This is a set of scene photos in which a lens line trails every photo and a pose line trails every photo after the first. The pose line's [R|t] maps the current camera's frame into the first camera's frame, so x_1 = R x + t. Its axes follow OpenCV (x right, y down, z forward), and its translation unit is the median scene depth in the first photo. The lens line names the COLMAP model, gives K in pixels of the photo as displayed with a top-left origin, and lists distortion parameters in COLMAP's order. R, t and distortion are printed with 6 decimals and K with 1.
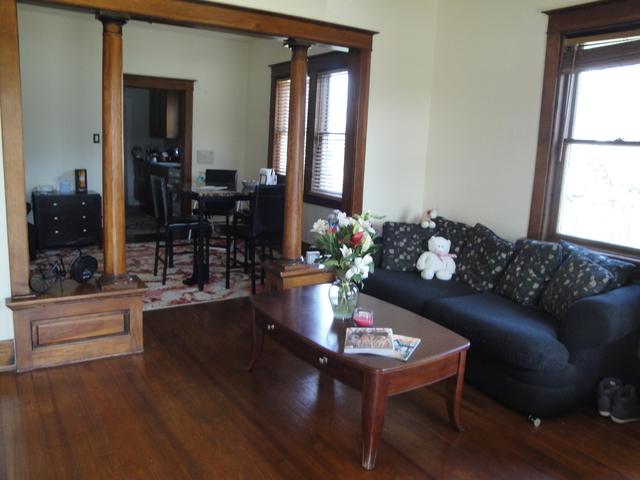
lens RADIAL K [[525.7, 0, 320.0], [0, 525.7, 240.0], [0, 0, 1]] dist [-0.175243, 0.159270]
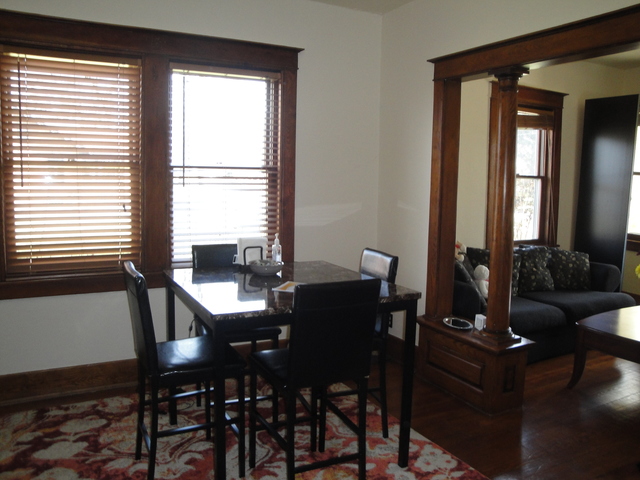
lens RADIAL K [[525.7, 0, 320.0], [0, 525.7, 240.0], [0, 0, 1]] dist [-0.175243, 0.159270]
pose [[0.087999, -0.153397, 0.984239, -0.868792], [0.172898, 0.975426, 0.136565, -0.264836], [-0.981001, 0.158155, 0.112358, 1.185963]]
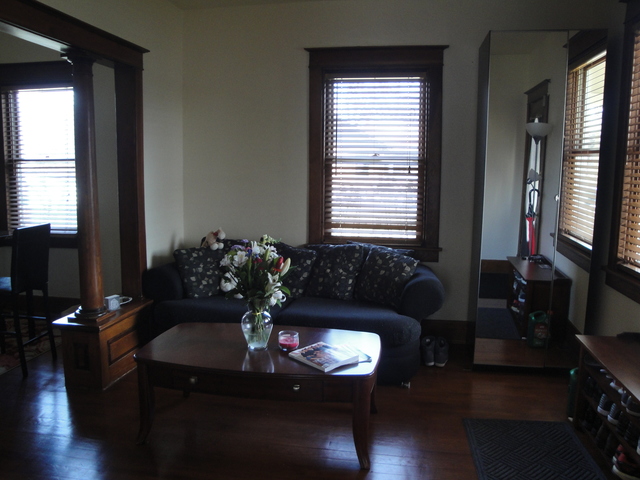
lens RADIAL K [[525.7, 0, 320.0], [0, 525.7, 240.0], [0, 0, 1]] dist [-0.175243, 0.159270]
pose [[0.690168, -0.135921, 0.710770, -0.382232], [0.156525, 0.986990, 0.036754, -0.048772], [-0.706518, 0.085887, 0.702464, 0.153023]]
